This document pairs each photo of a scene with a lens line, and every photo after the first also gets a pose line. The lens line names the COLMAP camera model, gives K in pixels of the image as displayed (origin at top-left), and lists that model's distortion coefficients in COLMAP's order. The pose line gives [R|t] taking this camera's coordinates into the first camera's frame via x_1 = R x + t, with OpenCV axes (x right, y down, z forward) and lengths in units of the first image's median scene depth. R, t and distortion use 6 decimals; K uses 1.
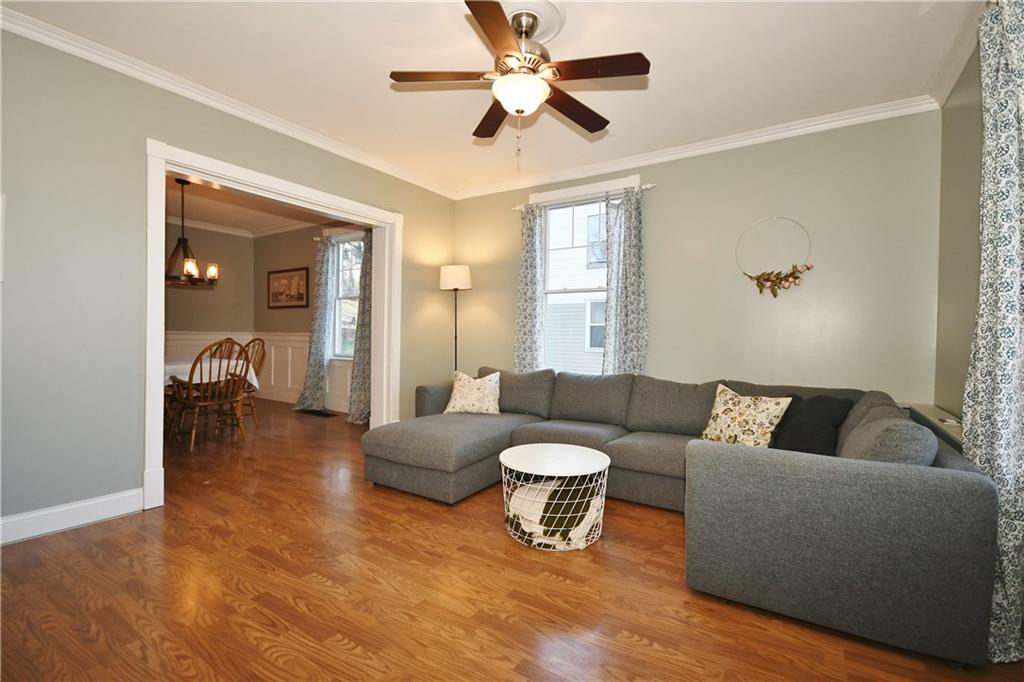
lens RADIAL K [[457.0, 0, 510.8], [0, 457.0, 340.4], [0, 0, 1]] dist [-0.003650, 0.000012]
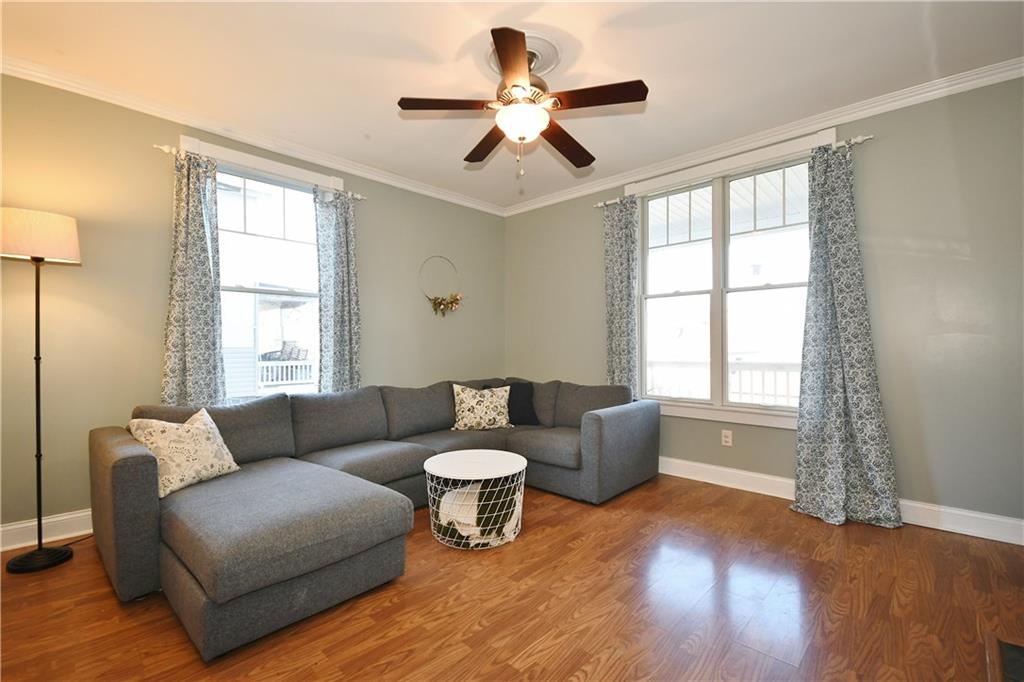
lens RADIAL K [[457.0, 0, 505.3], [0, 457.0, 341.2], [0, 0, 1]] dist [-0.003650, 0.000012]
pose [[0.174373, -0.004506, 0.984669, -0.585328], [0.018646, 0.999825, 0.001273, -0.017241], [-0.984503, 0.018138, 0.174427, 0.485880]]
